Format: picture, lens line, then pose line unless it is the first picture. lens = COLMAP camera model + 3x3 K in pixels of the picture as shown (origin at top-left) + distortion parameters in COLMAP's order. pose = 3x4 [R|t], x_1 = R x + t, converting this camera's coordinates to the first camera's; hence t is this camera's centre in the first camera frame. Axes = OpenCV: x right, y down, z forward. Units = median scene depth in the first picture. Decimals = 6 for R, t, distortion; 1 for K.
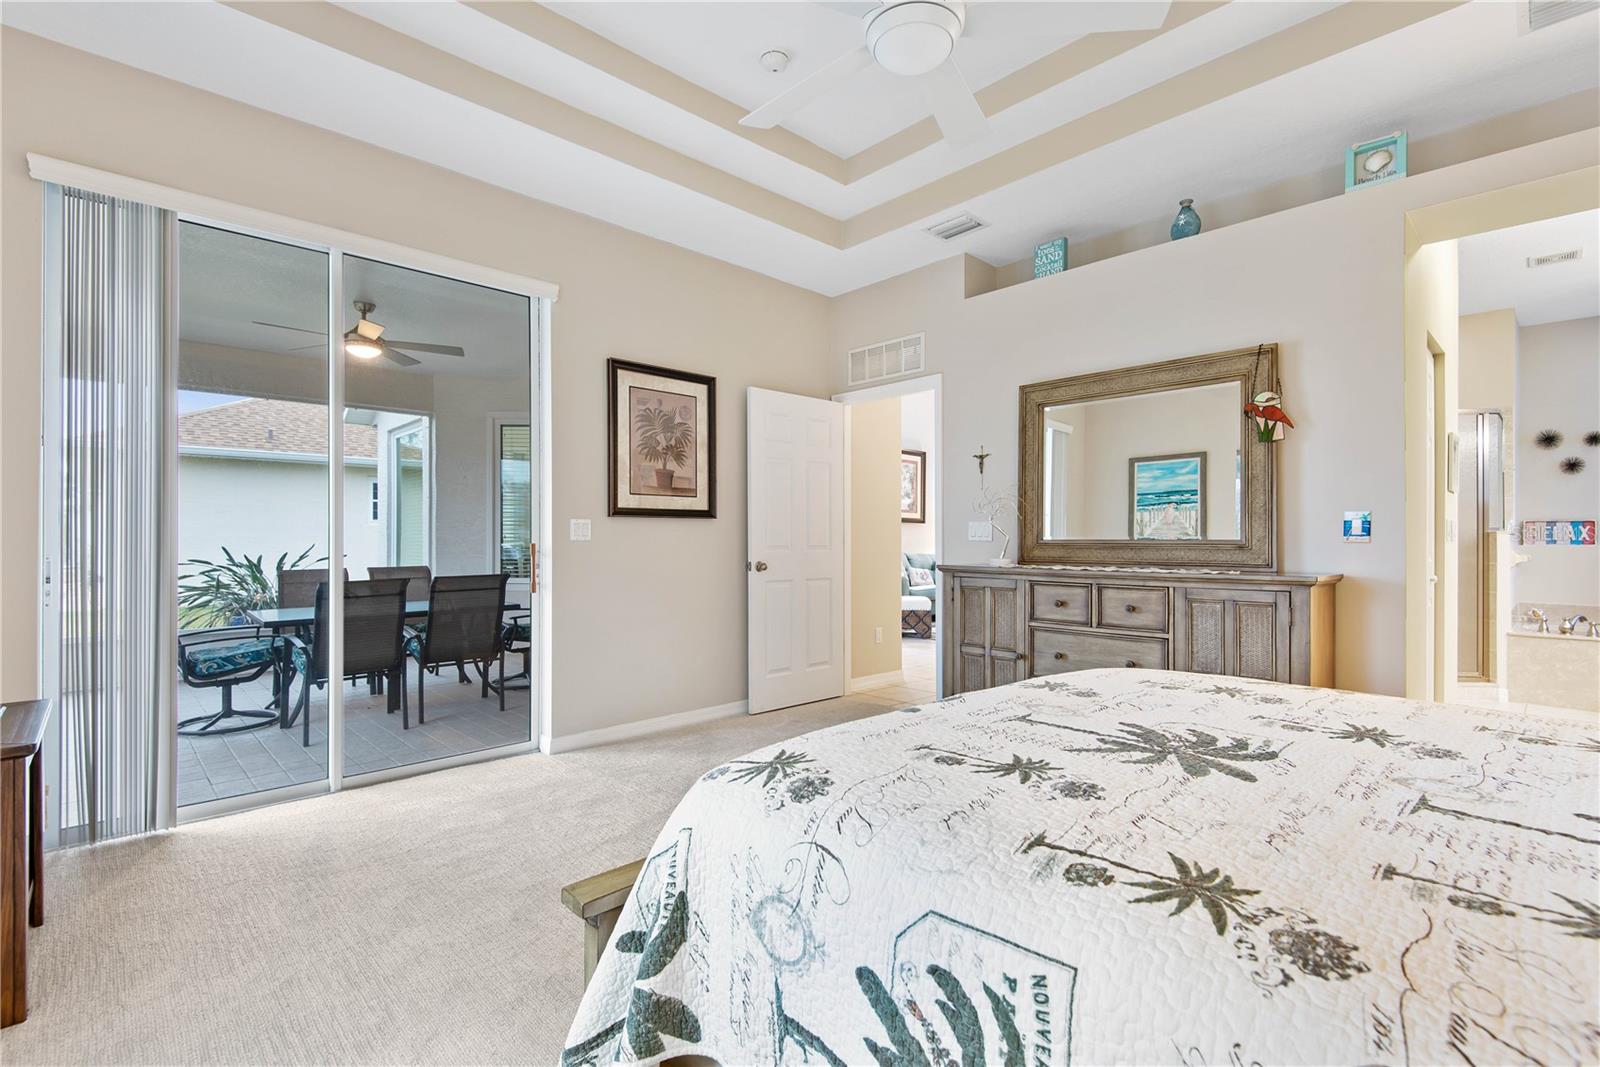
lens RADIAL K [[737.3, 0, 804.9], [0, 737.3, 539.1], [0, 0, 1]] dist [0.030172, -0.017310]
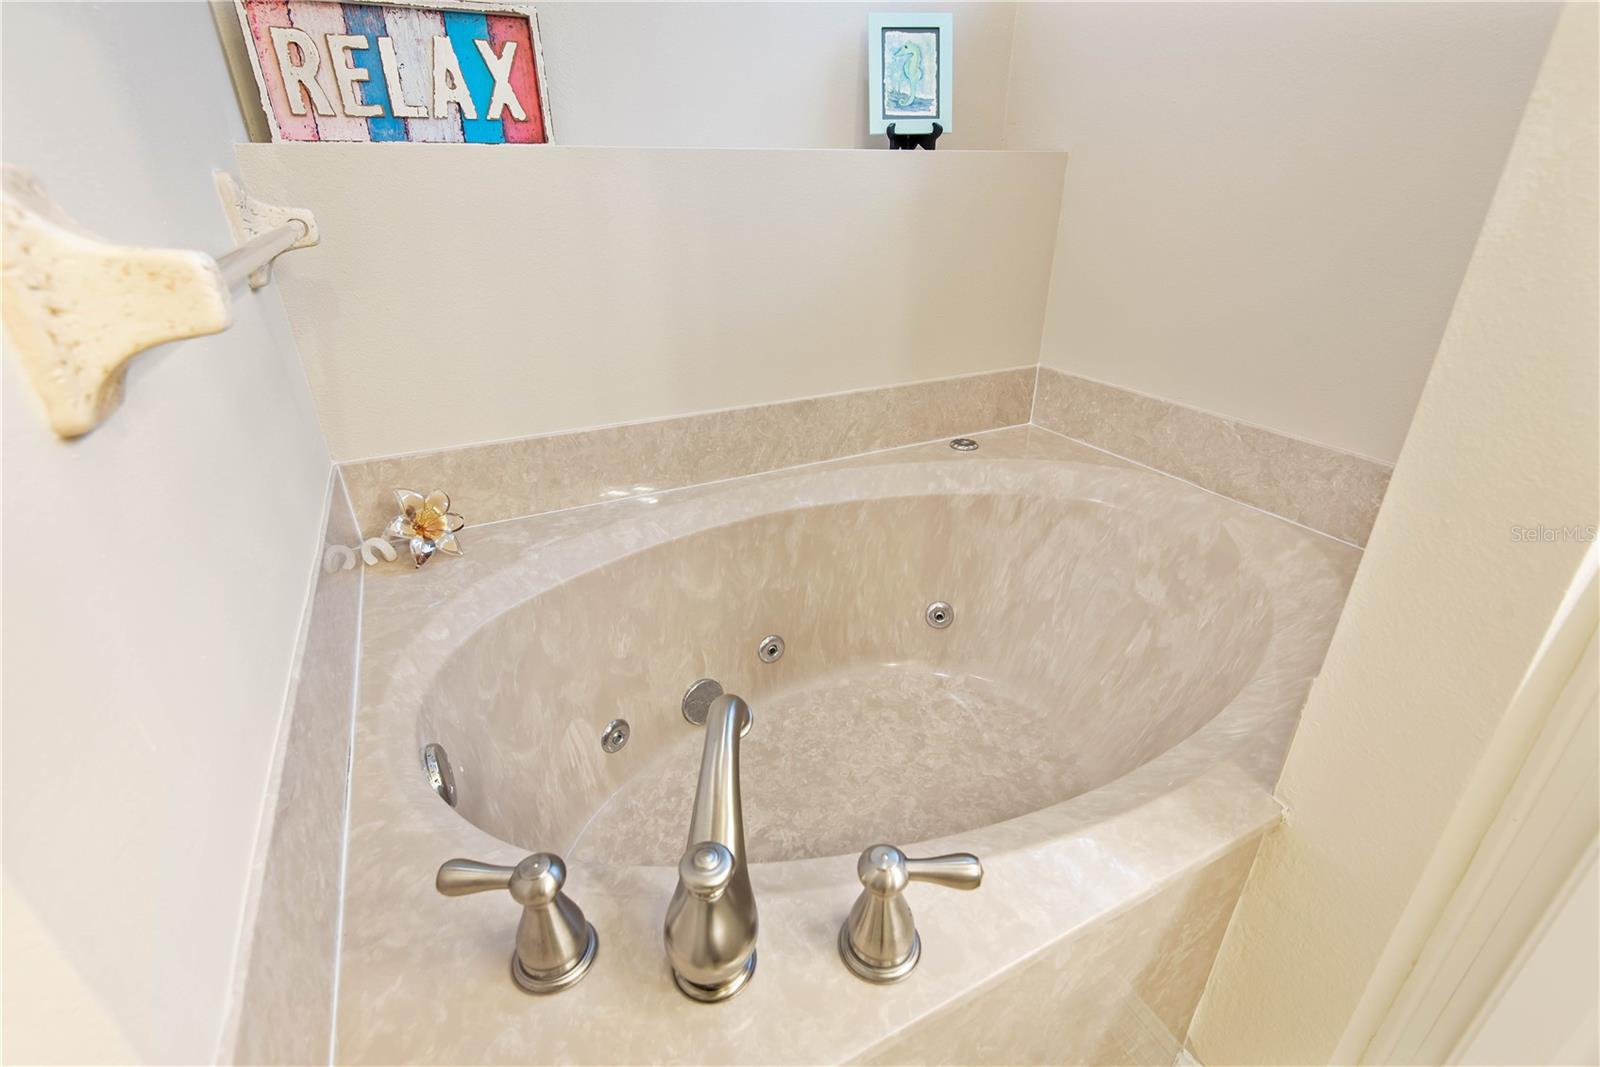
lens RADIAL K [[737.3, 0, 802.6], [0, 737.3, 543.2], [0, 0, 1]] dist [0.030172, -0.017310]
pose [[0.308659, -0.432401, 0.847207, 0.831844], [0.007781, 0.891815, 0.452333, 0.013917], [-0.951141, -0.133024, 0.278632, 0.839735]]
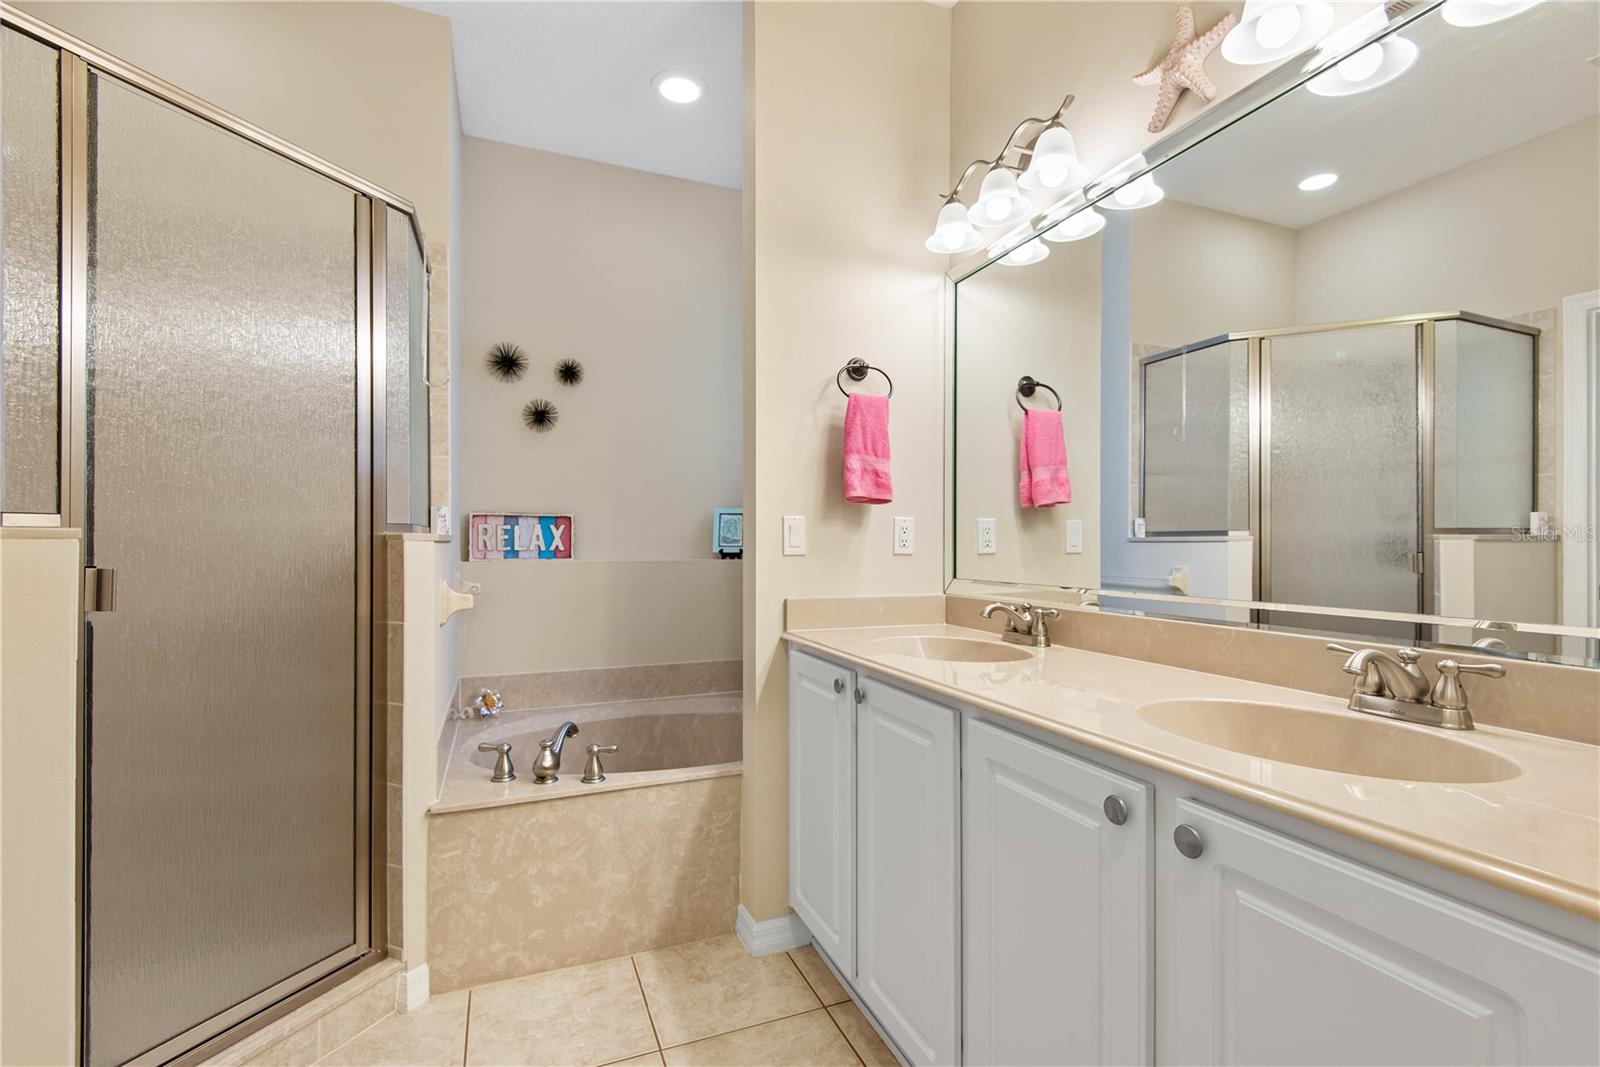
lens RADIAL K [[737.3, 0, 808.9], [0, 737.3, 536.1], [0, 0, 1]] dist [0.030172, -0.017310]
pose [[0.377022, -0.001142, 0.926204, 0.601064], [0.002195, 0.999998, 0.000339, -0.009070], [-0.926202, 0.001906, 0.377023, 0.615232]]
